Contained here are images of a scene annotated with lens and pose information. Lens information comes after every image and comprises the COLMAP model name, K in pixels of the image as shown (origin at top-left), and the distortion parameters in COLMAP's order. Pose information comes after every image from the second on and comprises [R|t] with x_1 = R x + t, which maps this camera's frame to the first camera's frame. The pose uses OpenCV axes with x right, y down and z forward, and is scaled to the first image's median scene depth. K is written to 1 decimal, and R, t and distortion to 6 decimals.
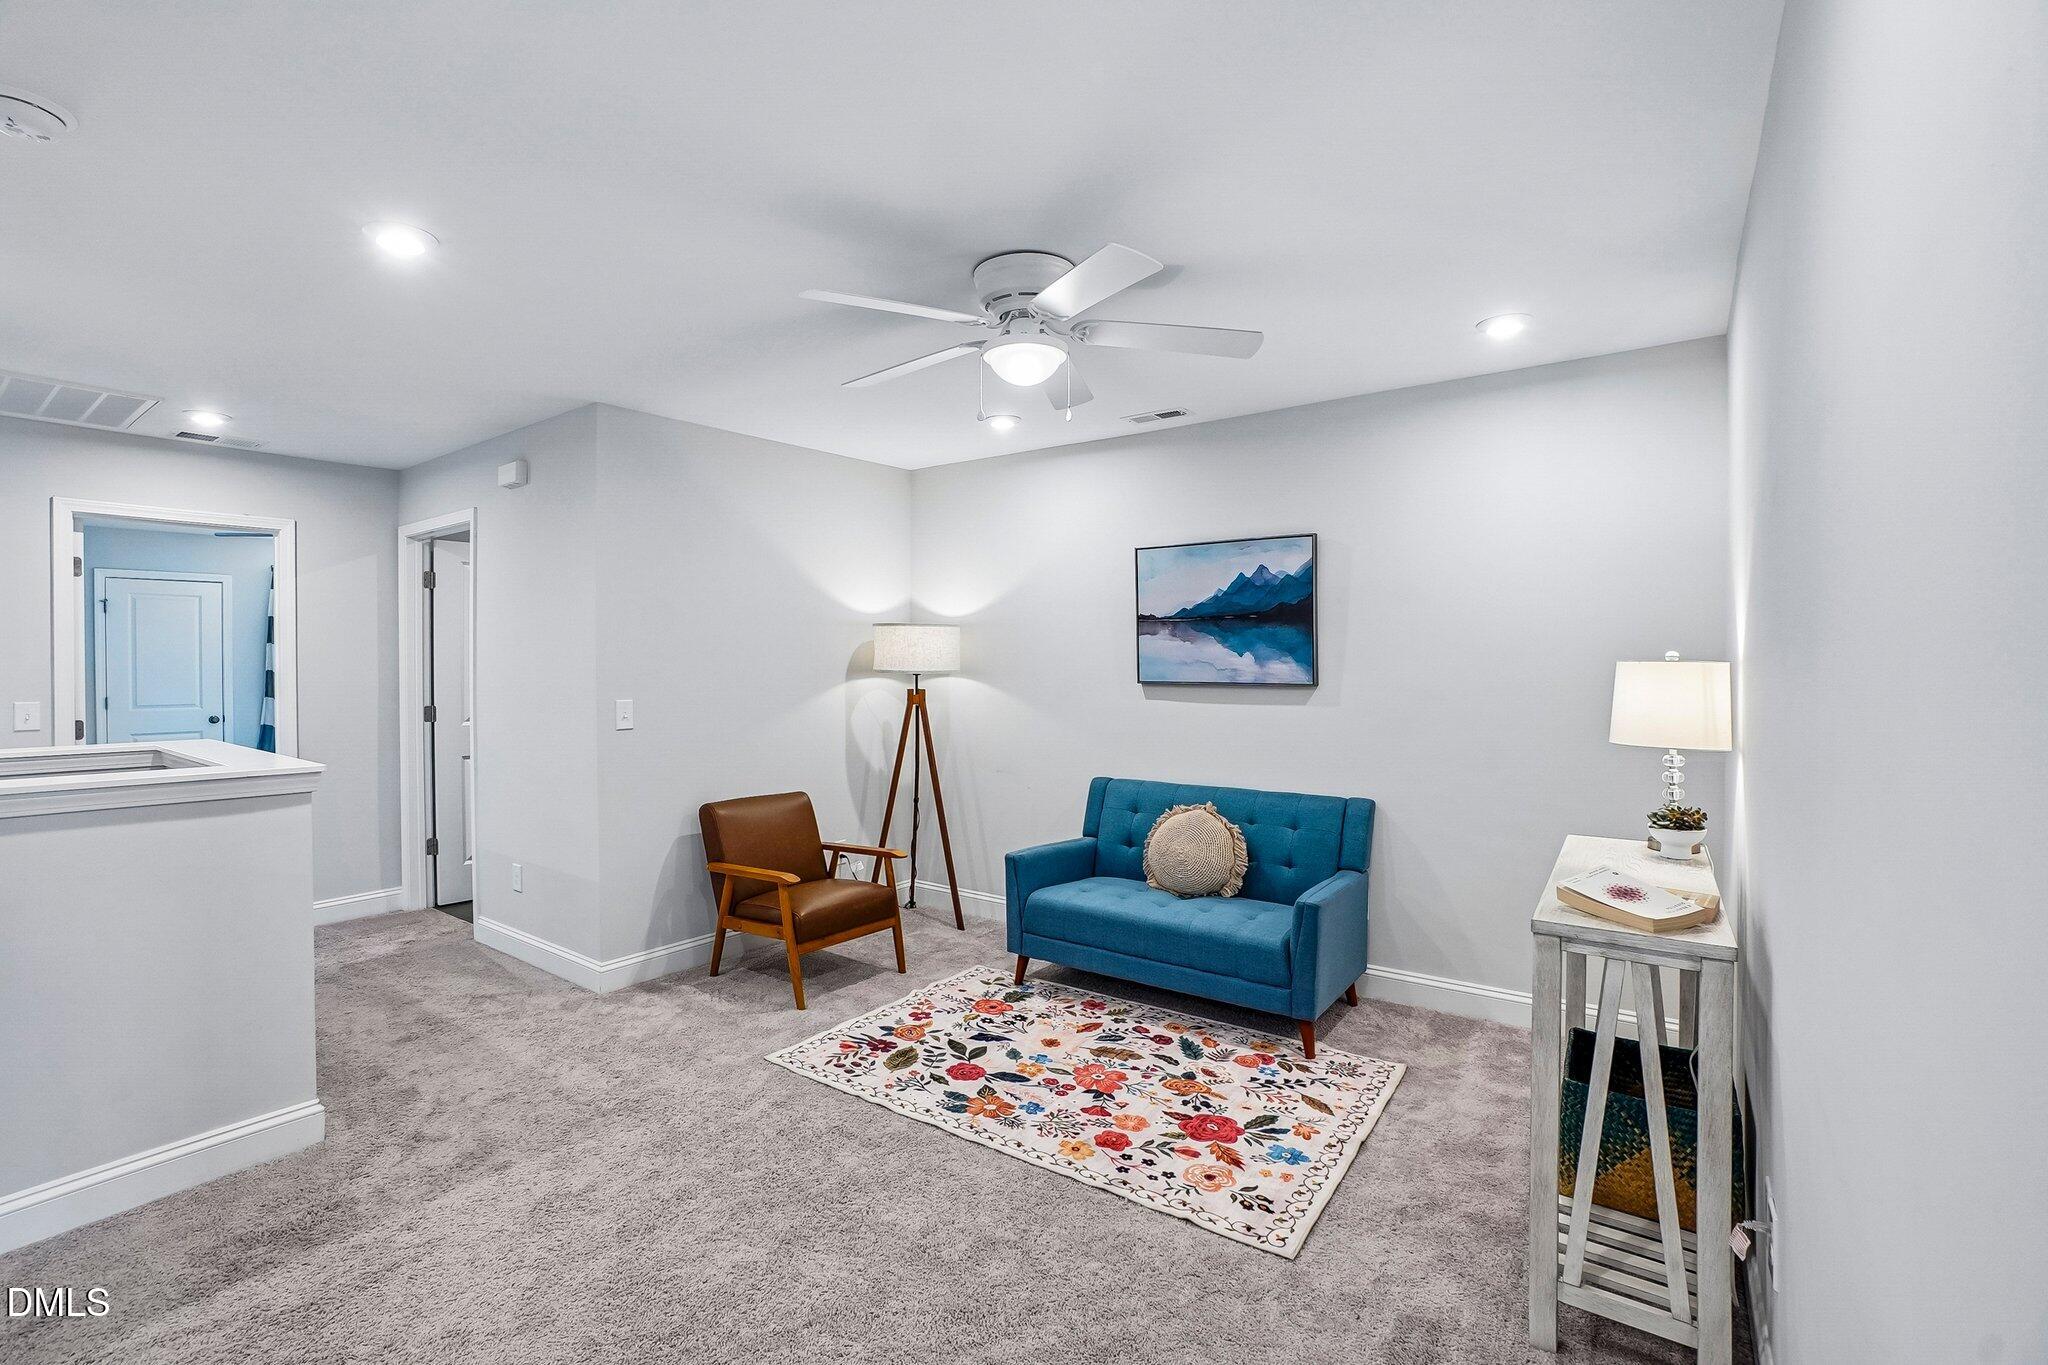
lens RADIAL K [[895.0, 0, 988.8], [0, 895.0, 674.1], [0, 0, 1]] dist [-0.058958, 0.015844]
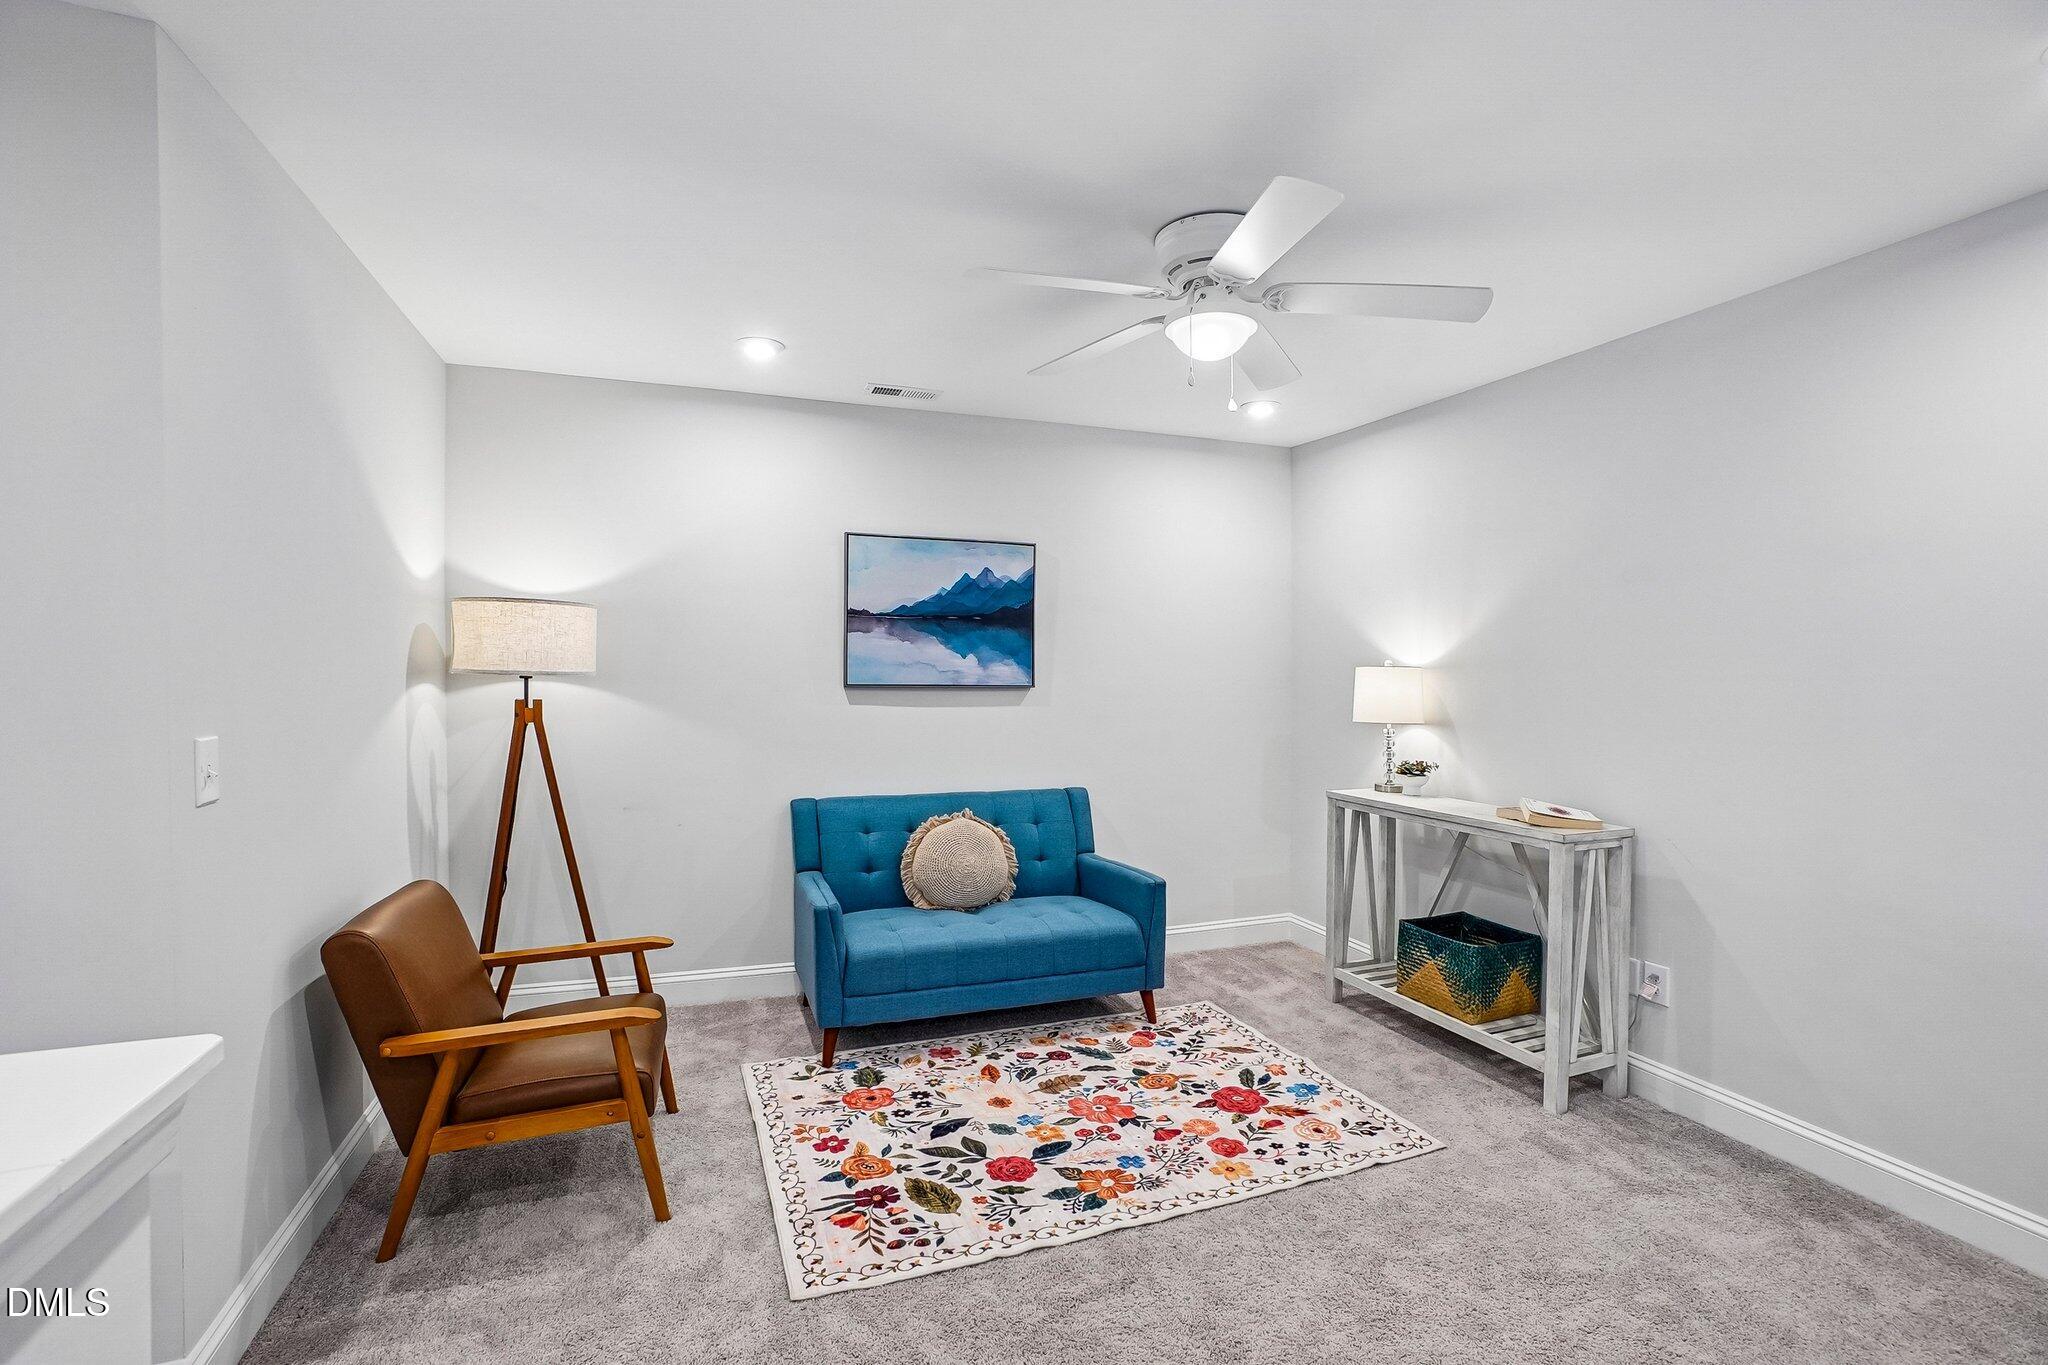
lens RADIAL K [[895.0, 0, 988.8], [0, 895.0, 674.1], [0, 0, 1]] dist [-0.058958, 0.015844]
pose [[0.565160, 0.001396, 0.824980, -0.590846], [0.003332, 0.999987, -0.003975, 0.002163], [-0.824975, 0.004995, 0.565147, 0.475643]]
